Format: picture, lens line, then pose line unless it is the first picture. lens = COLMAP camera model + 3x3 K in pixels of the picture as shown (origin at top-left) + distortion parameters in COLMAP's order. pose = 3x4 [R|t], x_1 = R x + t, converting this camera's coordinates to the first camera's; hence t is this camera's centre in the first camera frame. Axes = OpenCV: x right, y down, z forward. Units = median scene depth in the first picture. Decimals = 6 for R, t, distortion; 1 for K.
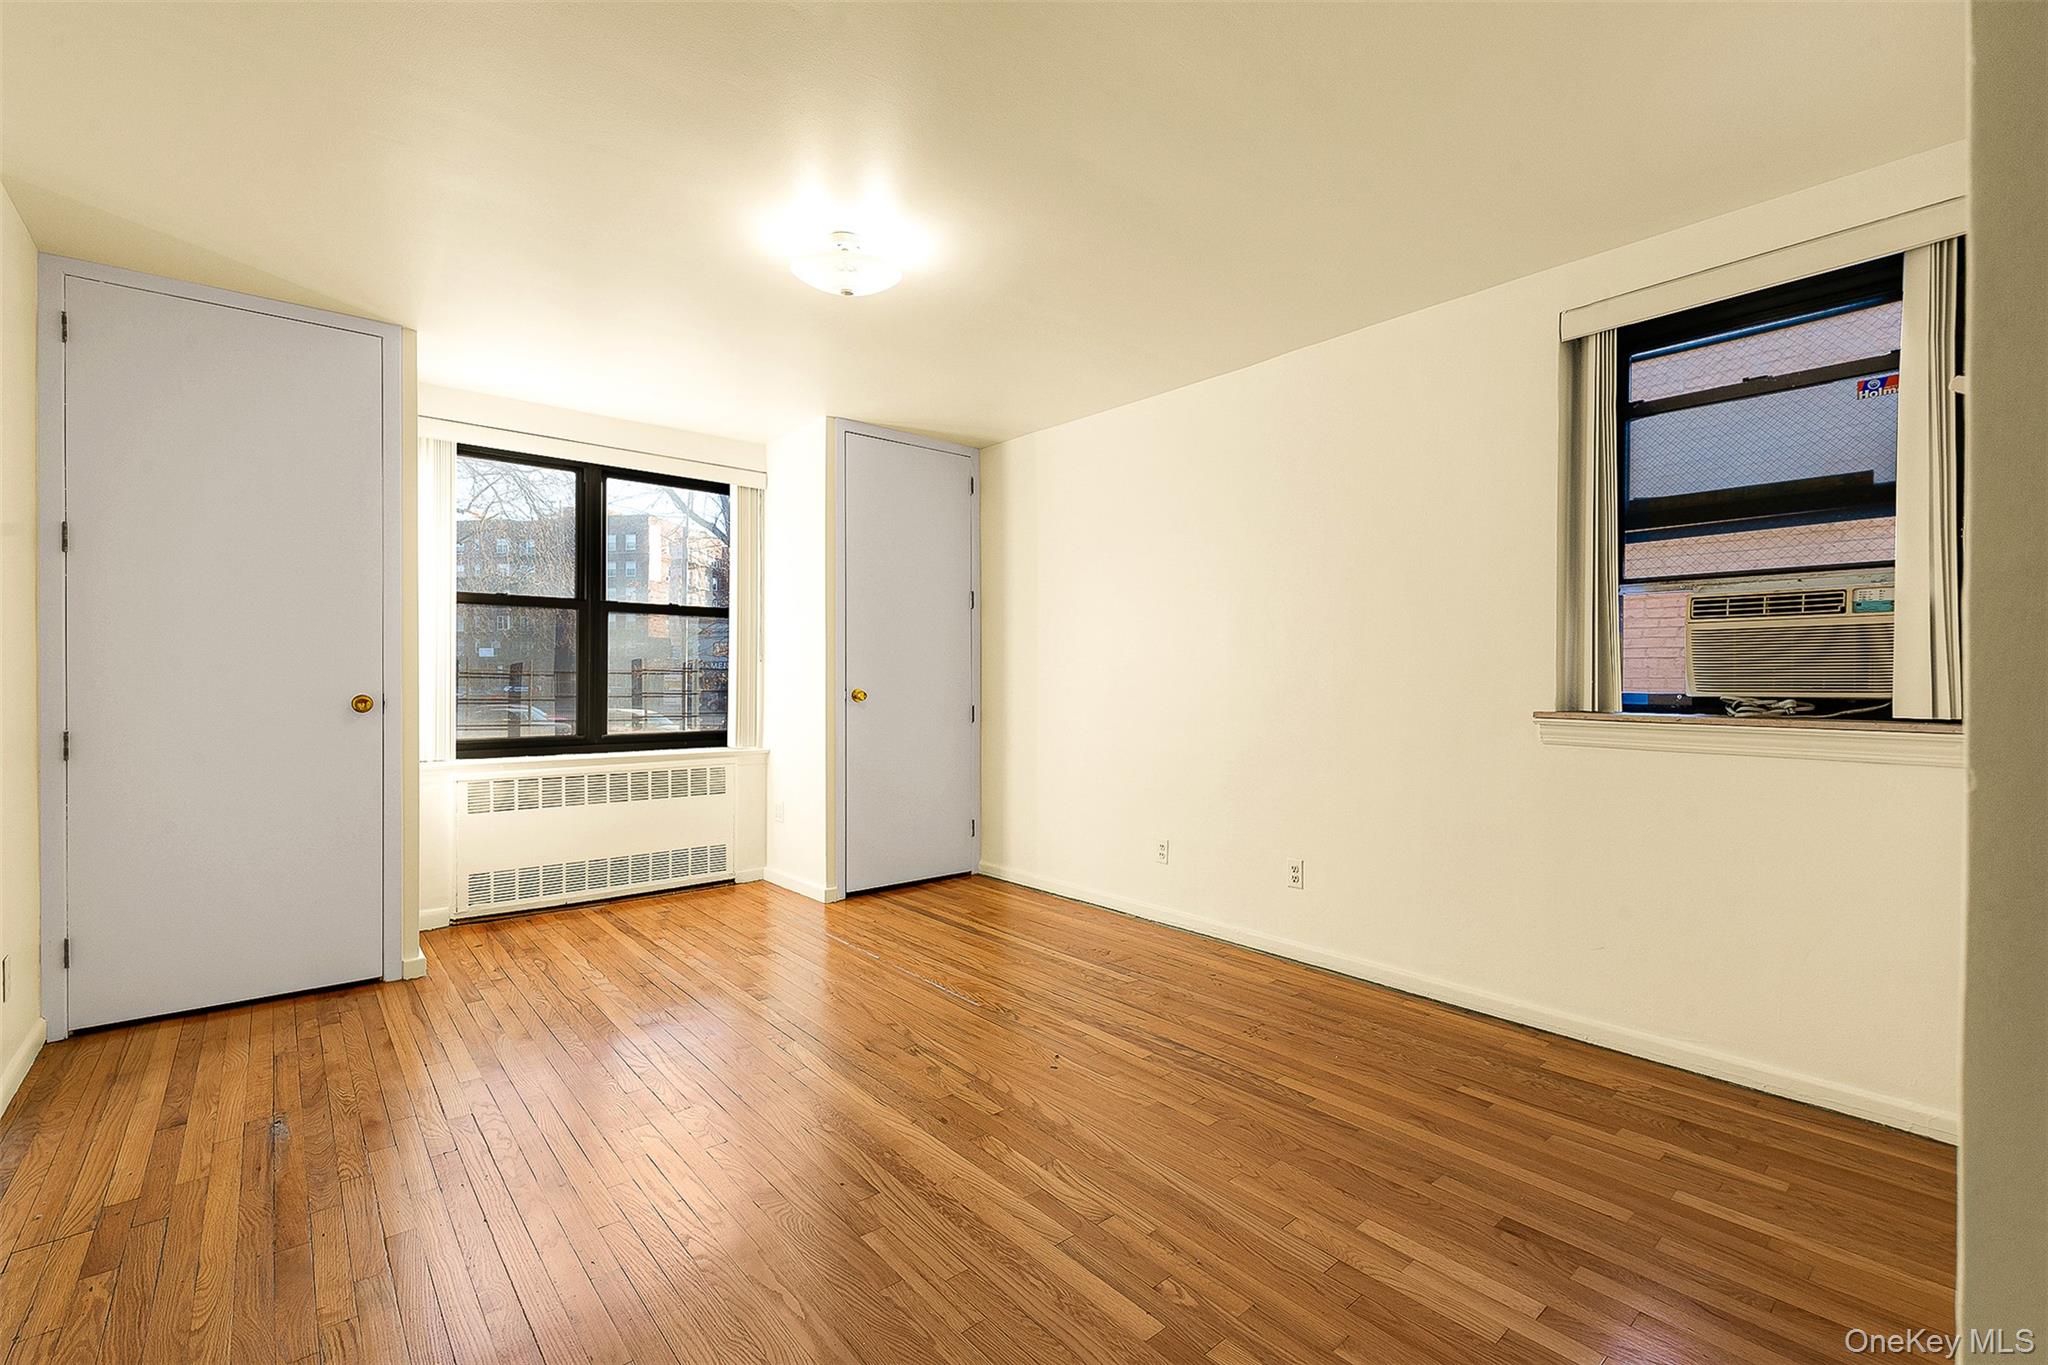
lens RADIAL K [[903.7, 0, 1017.9], [0, 903.7, 662.8], [0, 0, 1]] dist [0.001172, -0.000382]
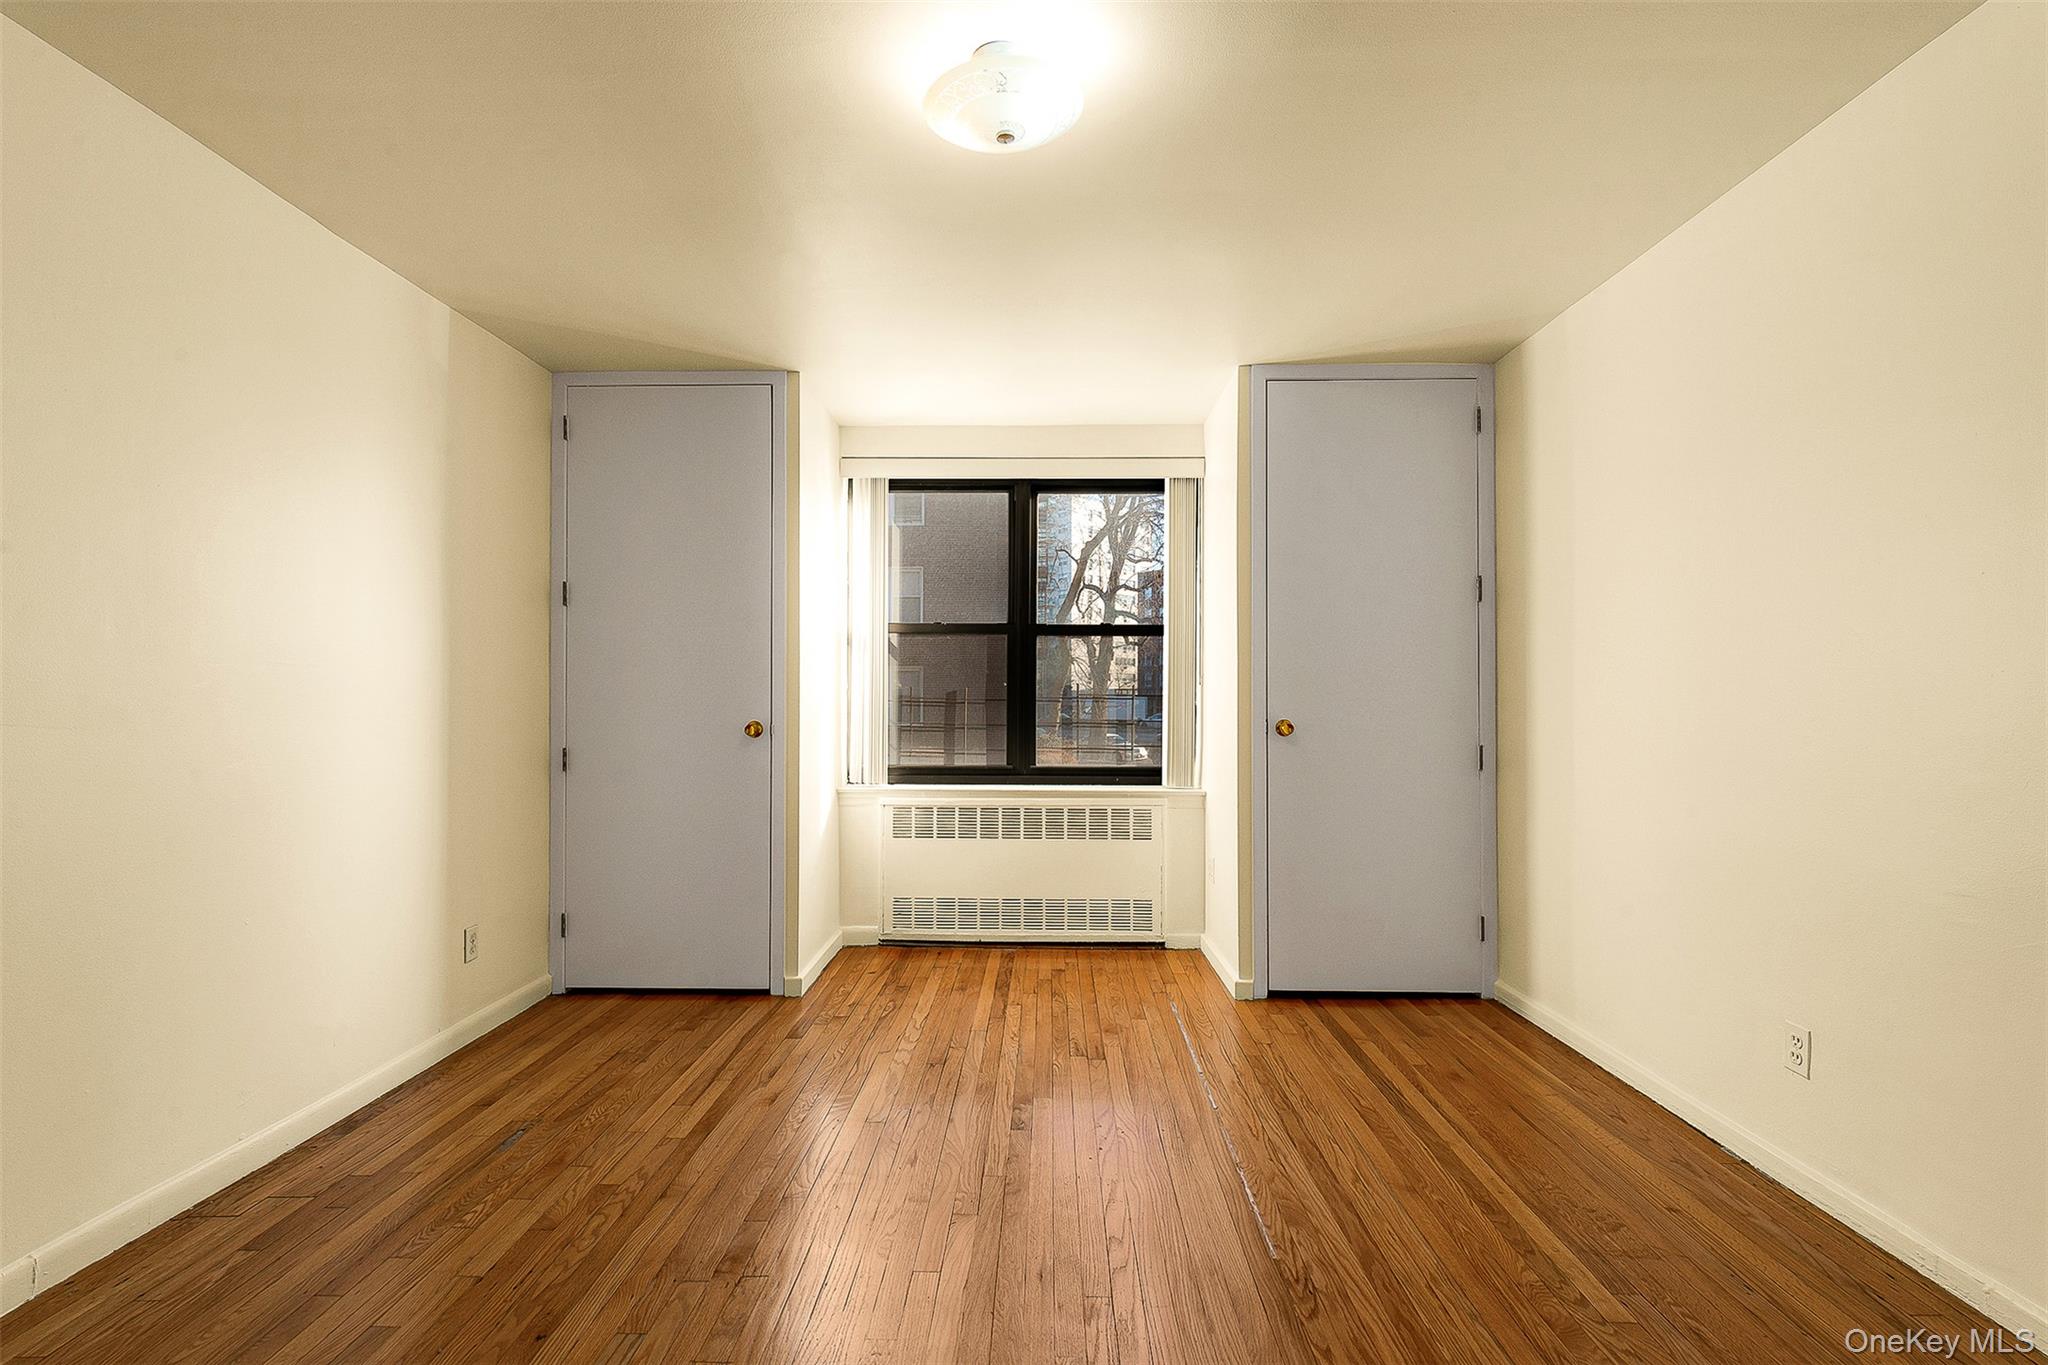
lens RADIAL K [[893.3, 0, 1018.8], [0, 893.3, 684.6], [0, 0, 1]] dist [0.022877, -0.011238]
pose [[0.744474, -0.016141, -0.667457, 0.193205], [0.012439, 0.999870, -0.010306, 0.006077], [0.667536, -0.000630, 0.744577, 0.372111]]
